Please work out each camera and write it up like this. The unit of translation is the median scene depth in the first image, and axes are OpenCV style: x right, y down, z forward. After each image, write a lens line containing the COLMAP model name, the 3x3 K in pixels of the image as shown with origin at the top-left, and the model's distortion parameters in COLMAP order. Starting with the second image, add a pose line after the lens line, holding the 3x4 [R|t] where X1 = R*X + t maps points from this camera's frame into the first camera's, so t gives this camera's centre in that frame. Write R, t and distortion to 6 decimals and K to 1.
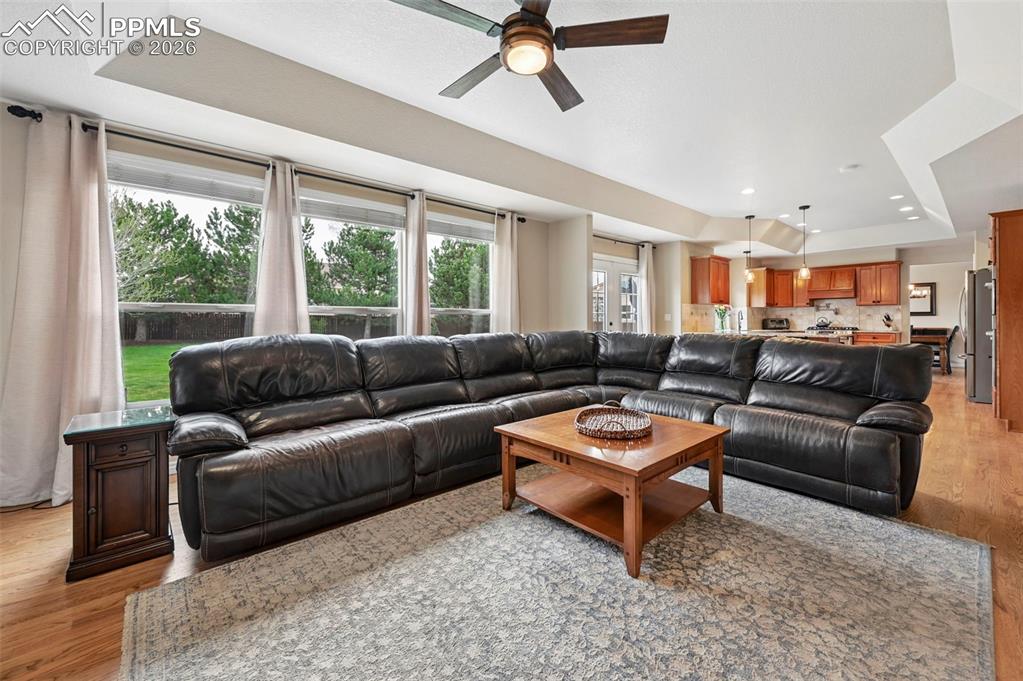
lens RADIAL K [[400.1, 0, 550.9], [0, 400.1, 321.0], [0, 0, 1]] dist [0.012784, -0.000033]
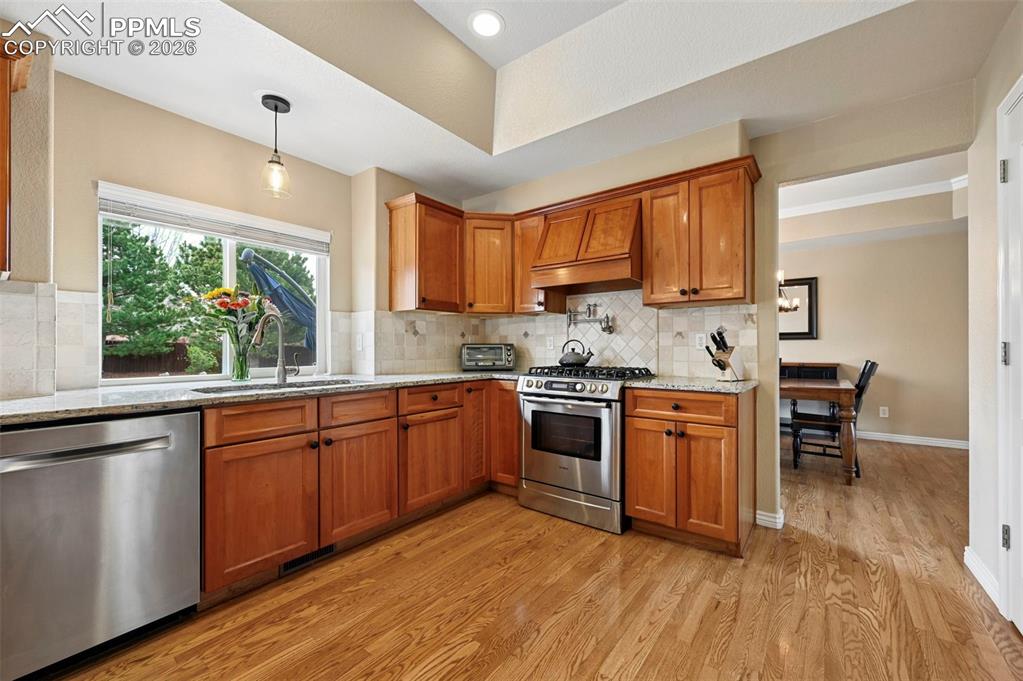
lens RADIAL K [[400.1, 0, 536.8], [0, 400.1, 343.0], [0, 0, 1]] dist [0.012784, -0.000033]
pose [[0.981357, 0.000667, 0.192194, 0.618333], [0.002227, 0.999887, -0.014839, -0.001804], [-0.192182, 0.014990, 0.981245, 0.701675]]
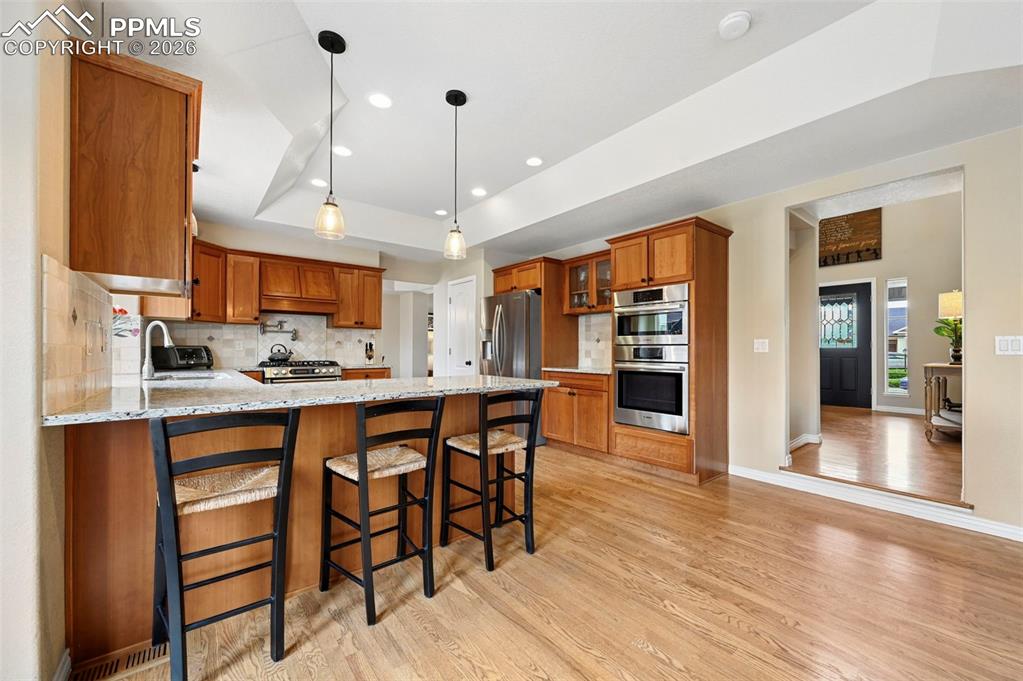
lens RADIAL K [[400.1, 0, 517.2], [0, 400.1, 346.5], [0, 0, 1]] dist [0.012784, -0.000033]
pose [[0.062648, 0.008436, 0.998000, 0.142432], [0.001598, 0.999962, -0.008553, -0.001250], [-0.998034, 0.002131, 0.062633, 0.682724]]
